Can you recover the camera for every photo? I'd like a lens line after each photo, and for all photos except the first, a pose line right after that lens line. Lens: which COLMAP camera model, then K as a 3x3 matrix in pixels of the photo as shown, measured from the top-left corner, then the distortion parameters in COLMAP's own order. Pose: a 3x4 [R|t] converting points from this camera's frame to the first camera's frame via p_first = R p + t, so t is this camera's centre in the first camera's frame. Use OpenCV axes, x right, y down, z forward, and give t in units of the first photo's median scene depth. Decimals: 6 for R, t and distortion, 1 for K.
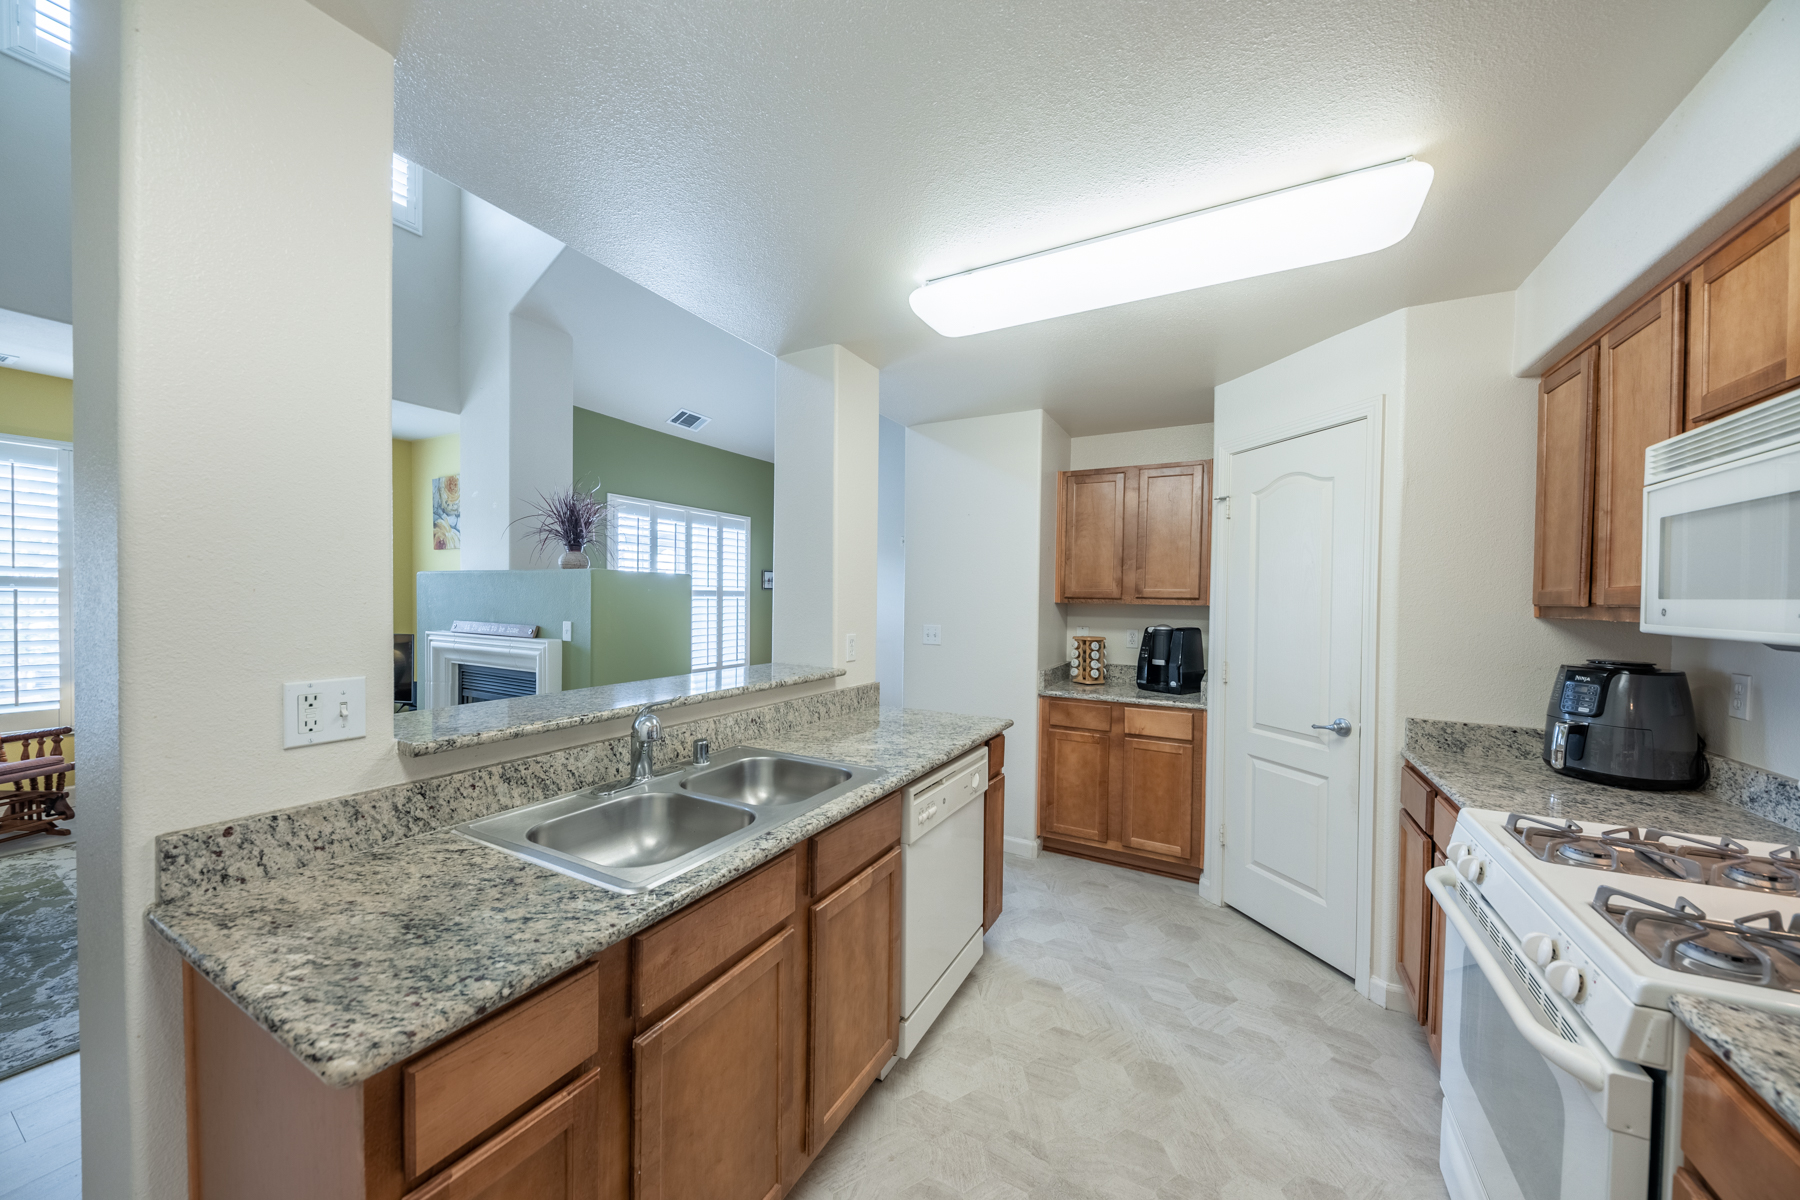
lens RADIAL K [[624.8, 0, 901.1], [0, 624.8, 605.6], [0, 0, 1]] dist [0.001099, -0.000268]
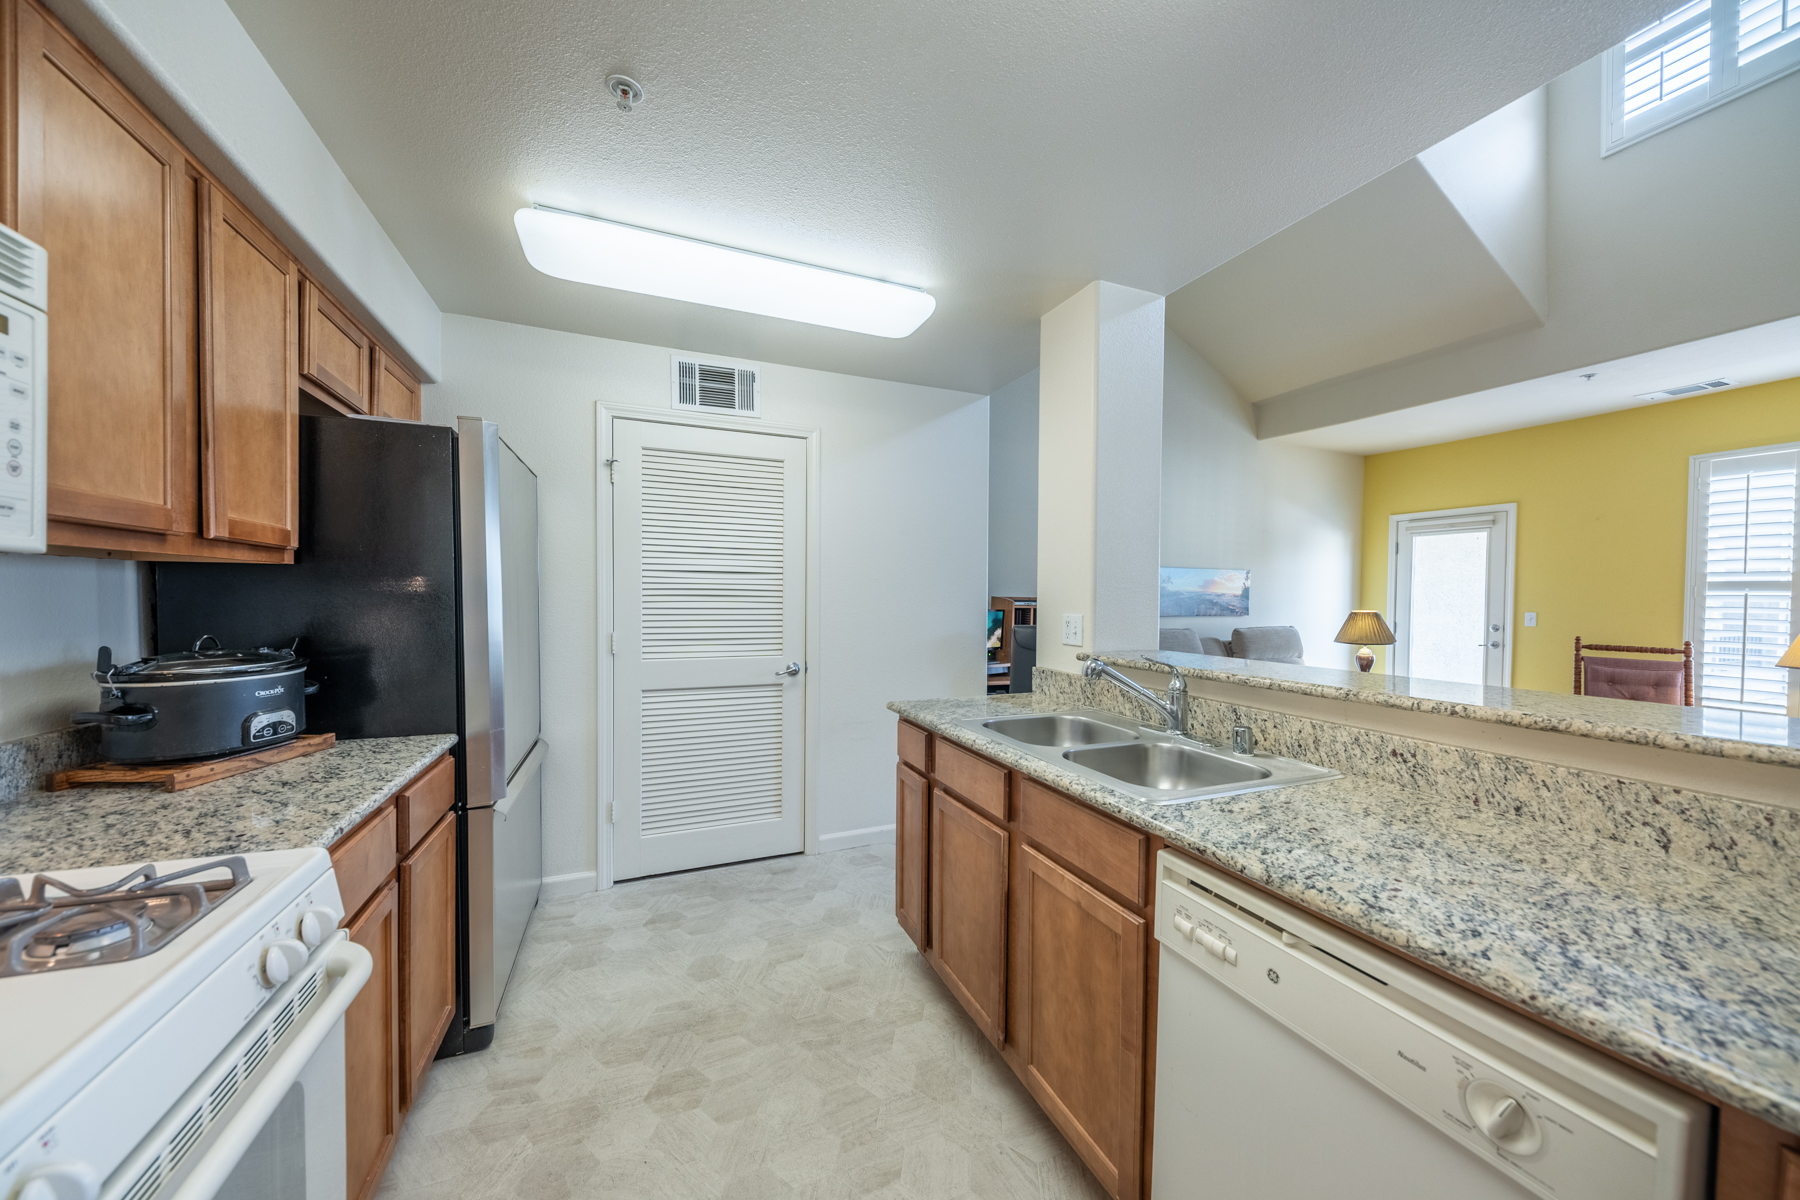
lens RADIAL K [[624.8, 0, 901.1], [0, 624.8, 605.6], [0, 0, 1]] dist [0.001099, -0.000268]
pose [[-0.626225, -0.007375, -0.779608, 0.552824], [-0.029959, 0.999444, 0.014610, 0.040718], [0.779067, 0.032506, -0.626098, 0.985225]]
